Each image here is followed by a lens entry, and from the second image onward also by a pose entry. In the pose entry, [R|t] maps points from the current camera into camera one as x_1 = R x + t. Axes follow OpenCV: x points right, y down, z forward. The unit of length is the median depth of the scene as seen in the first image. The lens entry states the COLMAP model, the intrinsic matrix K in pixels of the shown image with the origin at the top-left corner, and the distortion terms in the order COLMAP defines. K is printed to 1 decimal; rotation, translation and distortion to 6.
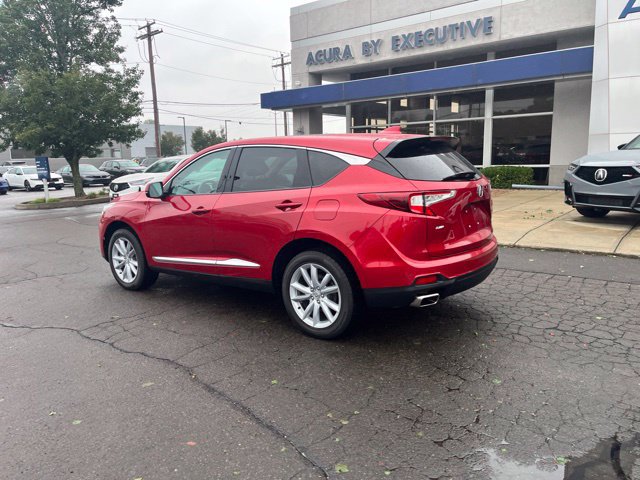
lens RADIAL K [[482.1, 0, 318.2], [0, 482.1, 231.7], [0, 0, 1]] dist [0.072349, -0.090448]
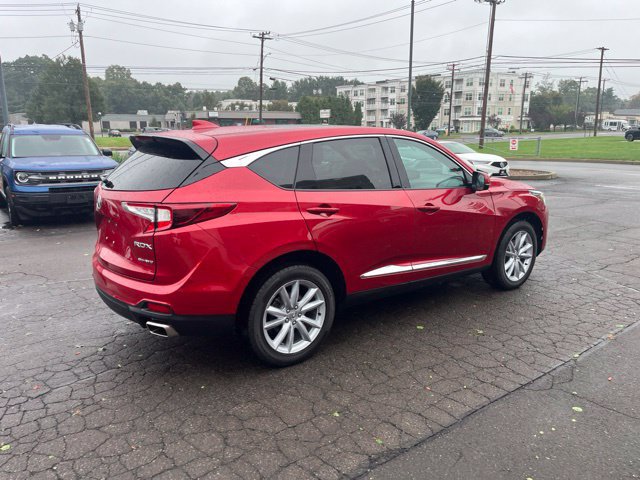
lens RADIAL K [[482.1, 0, 318.5], [0, 482.1, 236.6], [0, 0, 1]] dist [0.072349, -0.090448]
pose [[-0.253703, 0.239391, -0.937191, 0.420456], [-0.137871, 0.950049, 0.279997, -0.127693], [0.957406, 0.200247, -0.208026, 0.621304]]
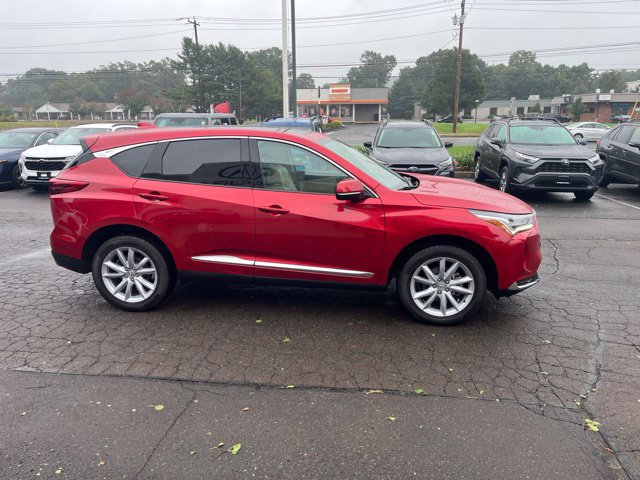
lens RADIAL K [[482.1, 0, 319.5], [0, 482.1, 236.5], [0, 0, 1]] dist [0.072349, -0.090448]
pose [[-0.852438, 0.158128, -0.498341, 0.184577], [-0.050713, 0.923663, 0.379834, -0.188752], [0.520362, 0.349058, -0.779347, 0.977742]]
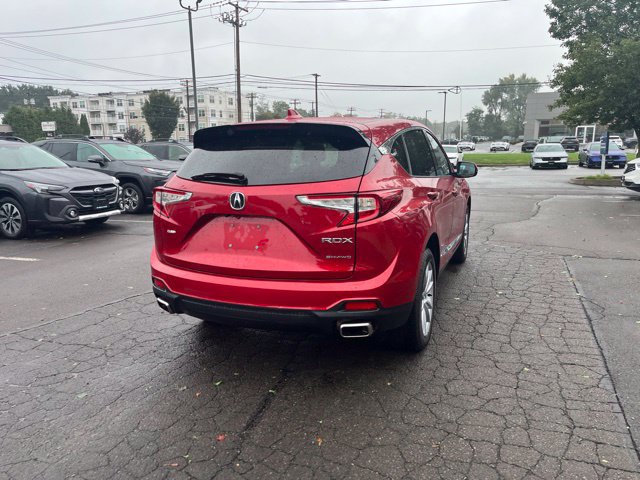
lens RADIAL K [[482.1, 0, 317.6], [0, 482.1, 237.7], [0, 0, 1]] dist [0.072349, -0.090448]
pose [[0.278286, 0.210203, -0.937215, 0.417763], [-0.144577, 0.973809, 0.175481, -0.069337], [0.949555, 0.086665, 0.301388, 0.357158]]
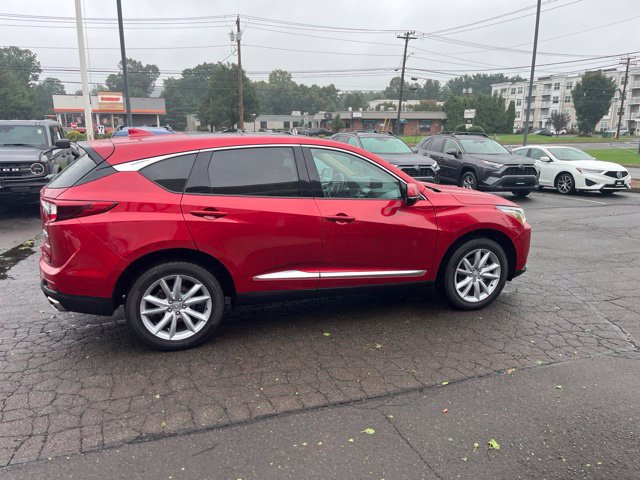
lens RADIAL K [[482.1, 0, 318.7], [0, 482.1, 236.7], [0, 0, 1]] dist [0.072349, -0.090448]
pose [[-0.532160, 0.209948, -0.820200, 0.358290], [-0.120458, 0.940135, 0.318803, -0.163001], [0.838031, 0.268454, -0.475013, 0.806282]]
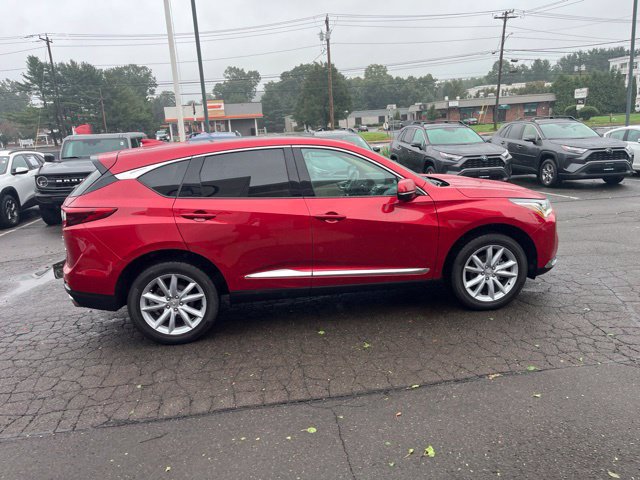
lens RADIAL K [[482.1, 0, 319.1], [0, 482.1, 237.1], [0, 0, 1]] dist [0.072349, -0.090448]
pose [[-0.683739, 0.228449, -0.693045, 0.303085], [-0.035162, 0.938316, 0.343987, -0.174174], [0.728879, 0.259566, -0.633530, 0.881048]]
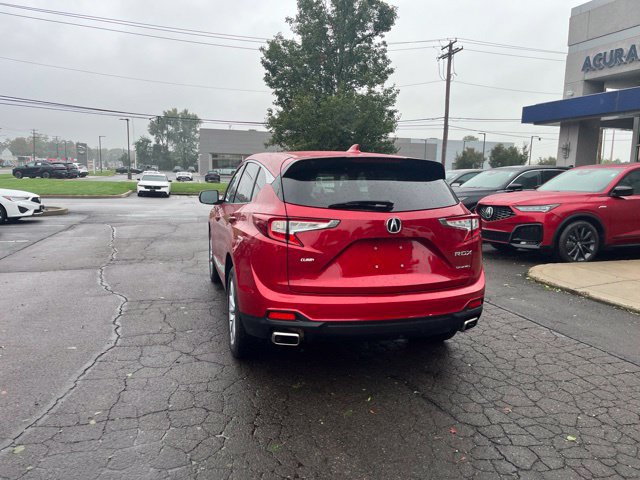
lens RADIAL K [[482.1, 0, 318.3], [0, 482.1, 239.7], [0, 0, 1]] dist [0.072349, -0.090448]
pose [[0.806978, 0.125964, -0.576992, 0.276530], [-0.135186, 0.990448, 0.027155, -0.025842], [0.574901, 0.056087, 0.816298, 0.107963]]
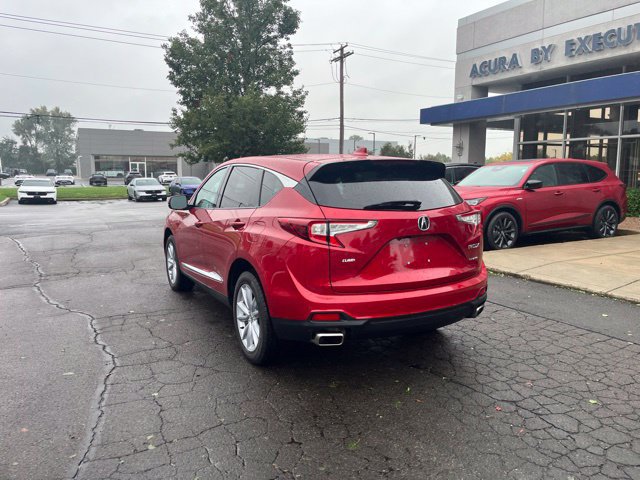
lens RADIAL K [[482.1, 0, 316.9], [0, 482.1, 232.2], [0, 0, 1]] dist [0.072349, -0.090448]
pose [[0.917246, 0.075582, -0.391085, 0.196374], [-0.086574, 0.996190, -0.010522, -0.016941], [0.388800, 0.043509, 0.920294, 0.054335]]
